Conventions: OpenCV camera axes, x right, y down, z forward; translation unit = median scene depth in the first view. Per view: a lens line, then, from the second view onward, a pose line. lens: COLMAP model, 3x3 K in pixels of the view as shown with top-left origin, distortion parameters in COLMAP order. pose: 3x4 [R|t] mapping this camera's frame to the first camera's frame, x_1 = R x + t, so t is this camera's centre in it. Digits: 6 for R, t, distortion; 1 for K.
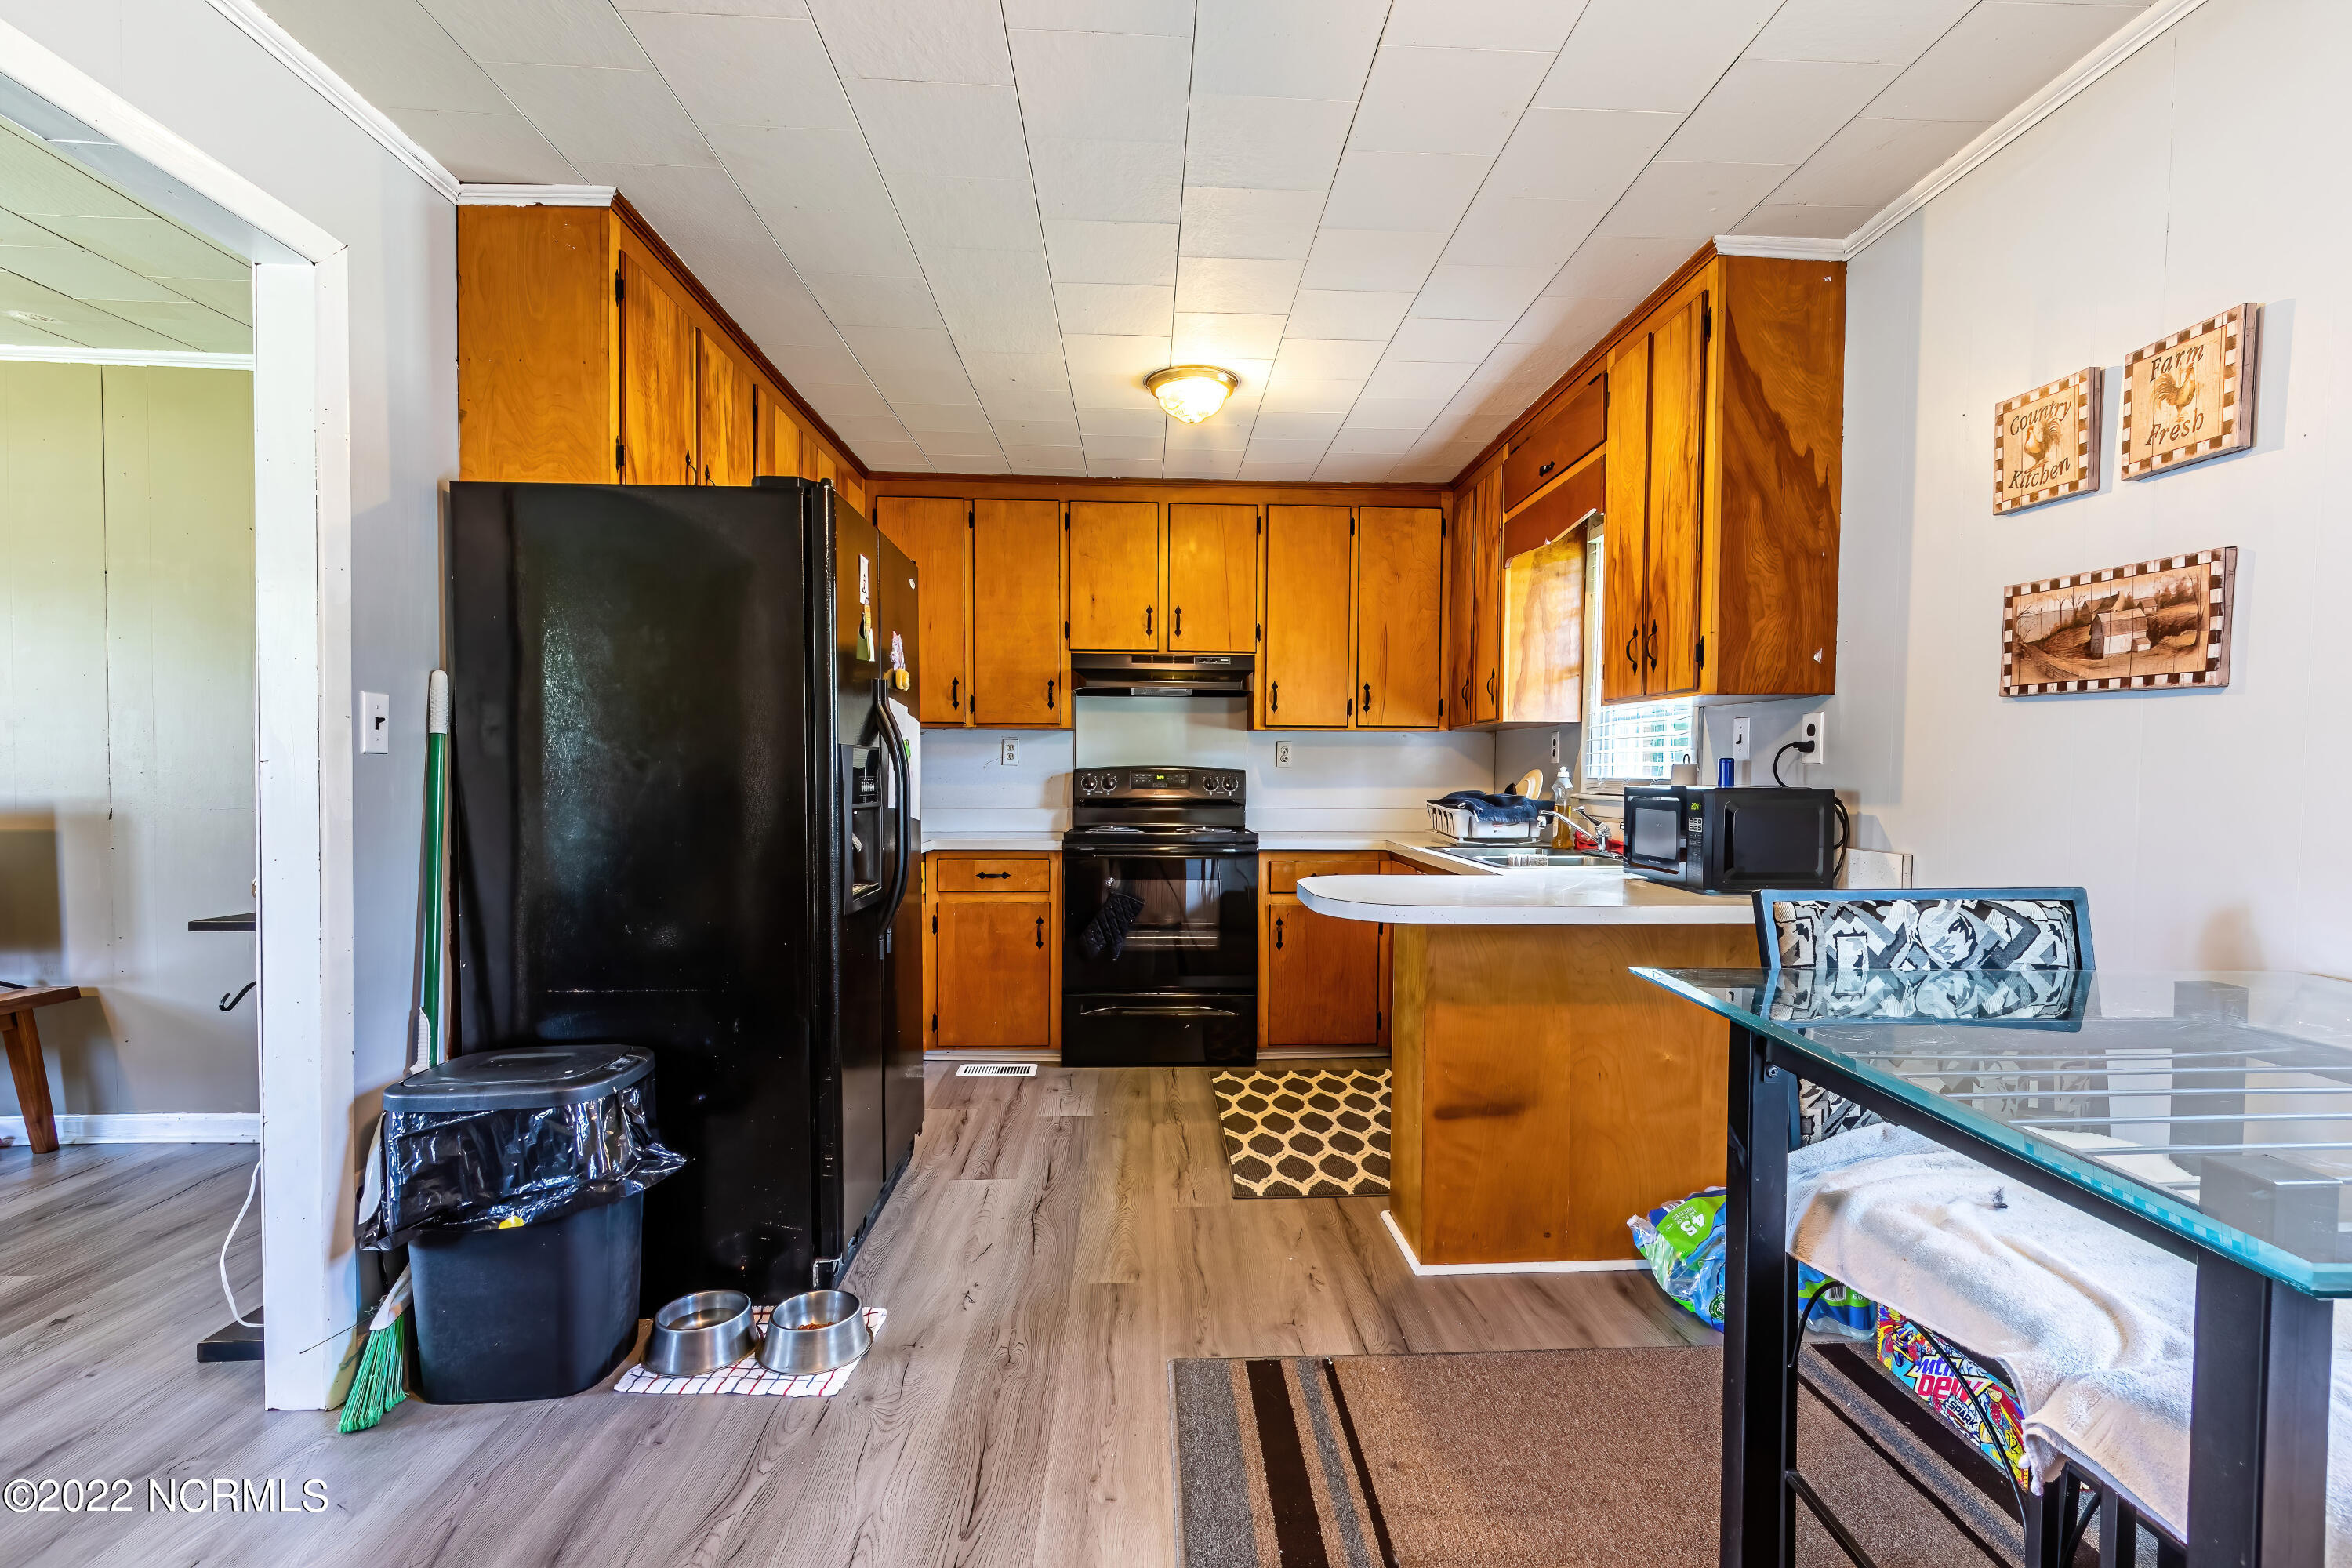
lens RADIAL K [[1082.4, 0, 1221.4], [0, 1082.4, 774.5], [0, 0, 1]] dist [-0.017536, -0.000496]
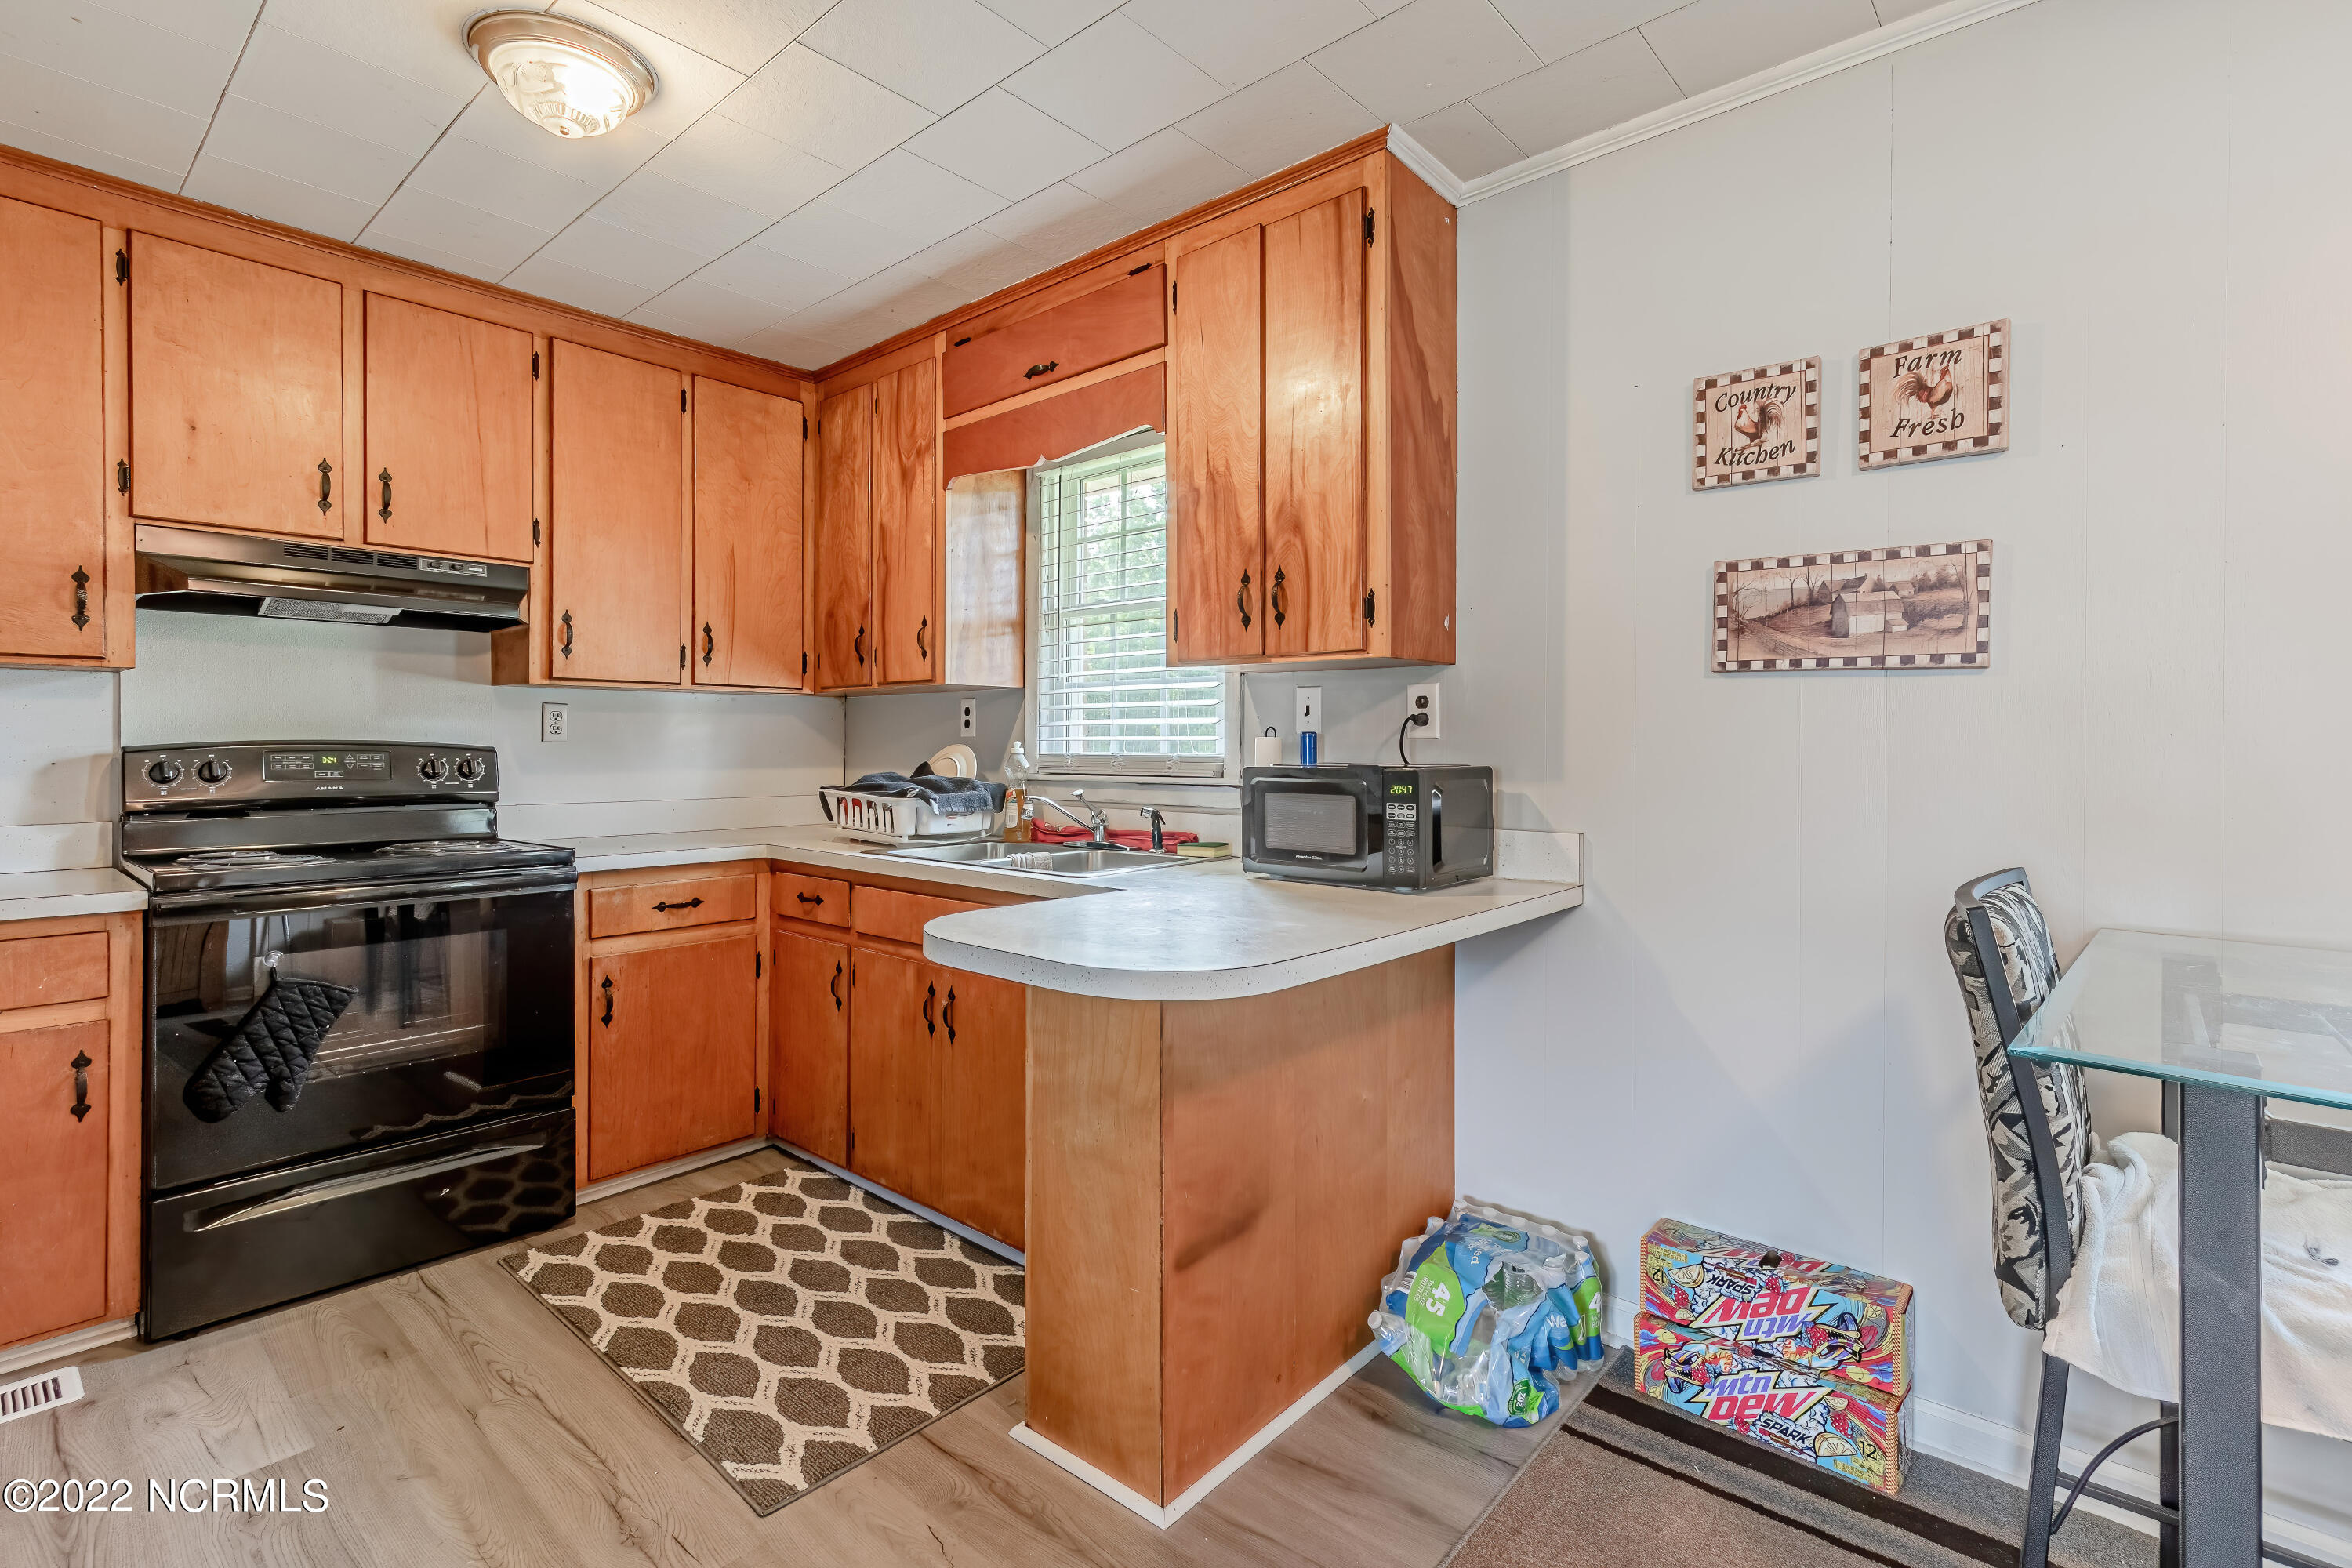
lens RADIAL K [[1074.2, 0, 1176.6], [0, 1074.2, 730.2], [0, 0, 1]] dist [0.000808, -0.000598]
pose [[0.709490, 0.005488, 0.704694, -0.246462], [0.005714, 0.999892, -0.013540, -0.005522], [-0.704692, 0.013633, 0.709382, 0.482145]]
